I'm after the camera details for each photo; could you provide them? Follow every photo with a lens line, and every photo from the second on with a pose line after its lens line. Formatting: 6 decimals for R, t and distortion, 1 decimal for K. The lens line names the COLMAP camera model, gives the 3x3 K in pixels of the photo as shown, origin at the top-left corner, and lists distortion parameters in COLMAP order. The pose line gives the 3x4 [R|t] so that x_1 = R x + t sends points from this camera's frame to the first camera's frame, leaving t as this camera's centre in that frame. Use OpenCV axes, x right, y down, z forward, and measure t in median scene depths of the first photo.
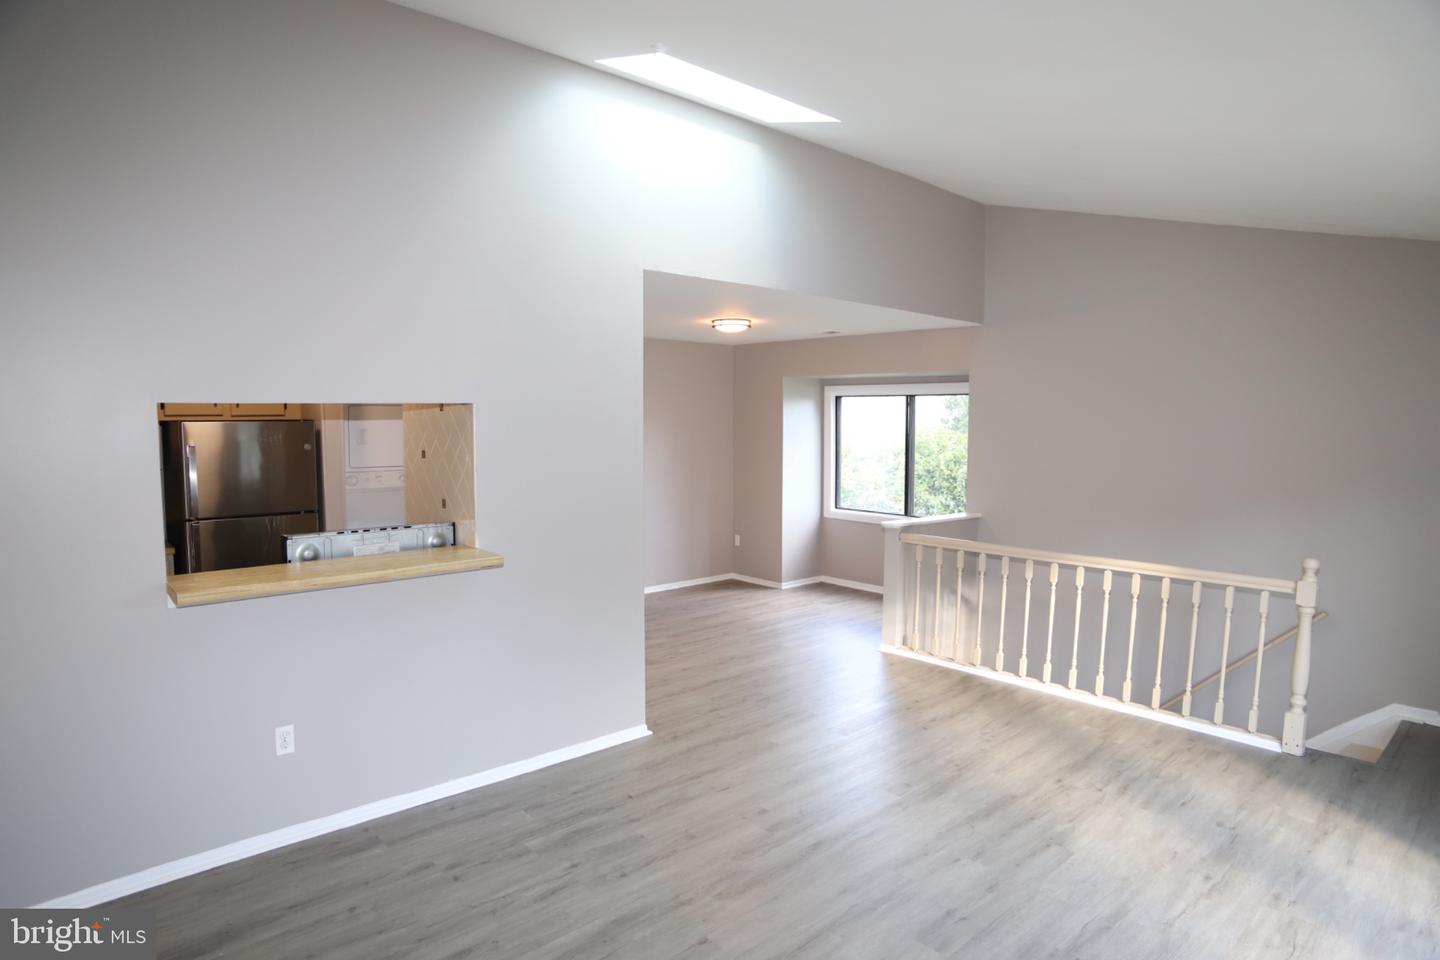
lens RADIAL K [[822.8, 0, 723.4], [0, 822.8, 487.0], [0, 0, 1]] dist [-0.086770, 0.047192]
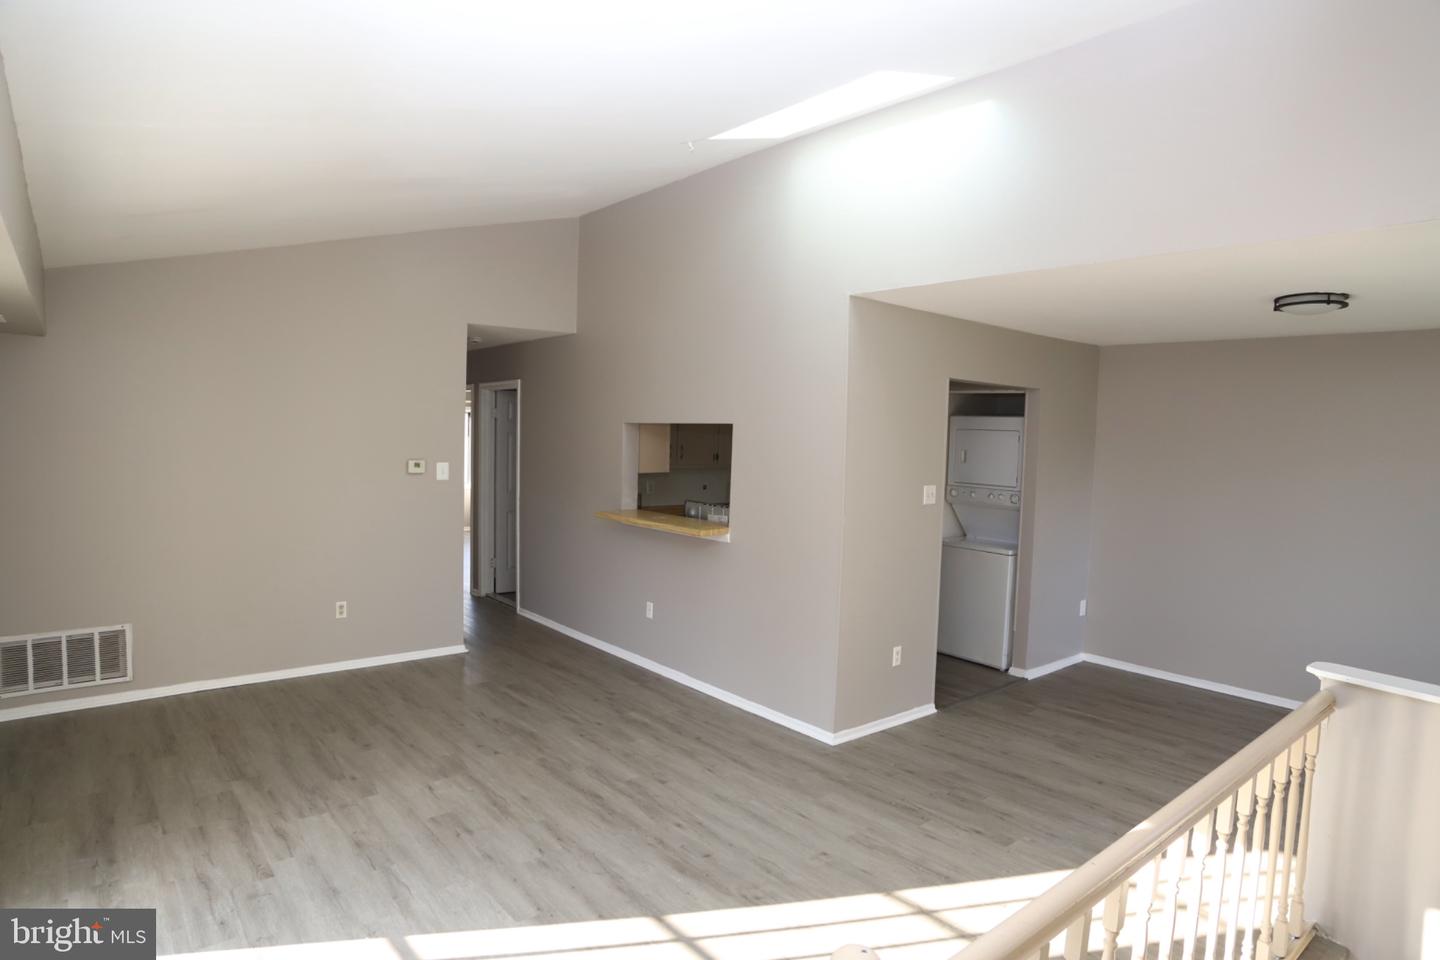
lens RADIAL K [[822.8, 0, 714.1], [0, 822.8, 490.1], [0, 0, 1]] dist [-0.086770, 0.047192]
pose [[-0.060282, 0.067505, -0.995896, 1.032989], [-0.101530, 0.992121, 0.073395, -0.085115], [0.993004, 0.105538, -0.052953, 0.979907]]
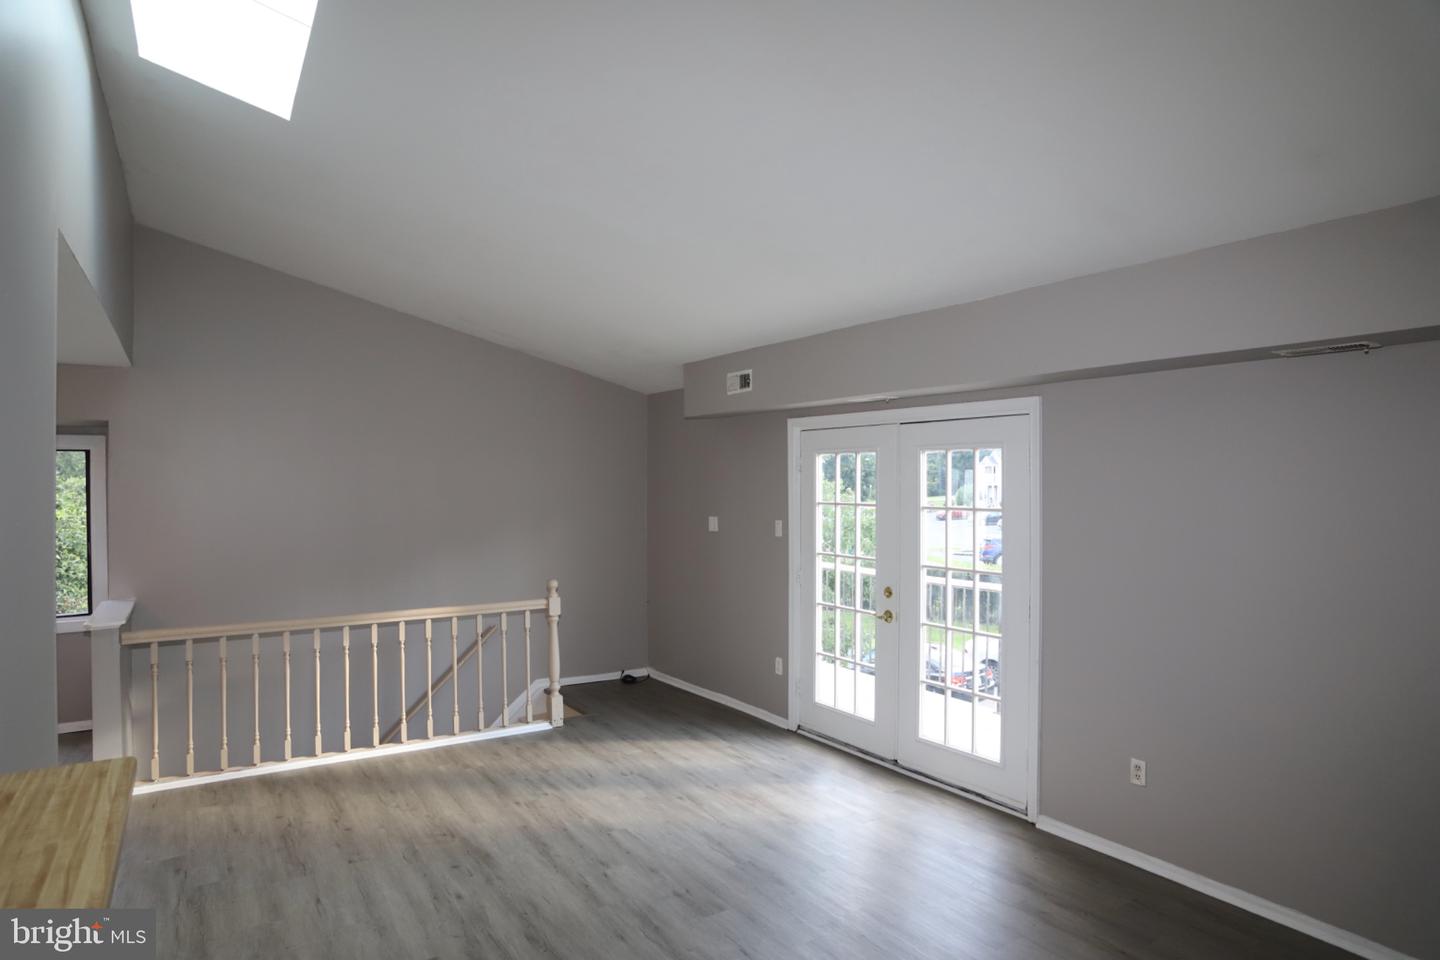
lens RADIAL K [[822.8, 0, 720.5], [0, 822.8, 469.7], [0, 0, 1]] dist [-0.086770, 0.047192]
pose [[0.156749, 0.006764, 0.987615, -0.633350], [0.081112, 0.996510, -0.019698, -0.050509], [-0.984302, 0.083195, 0.155653, 0.494071]]
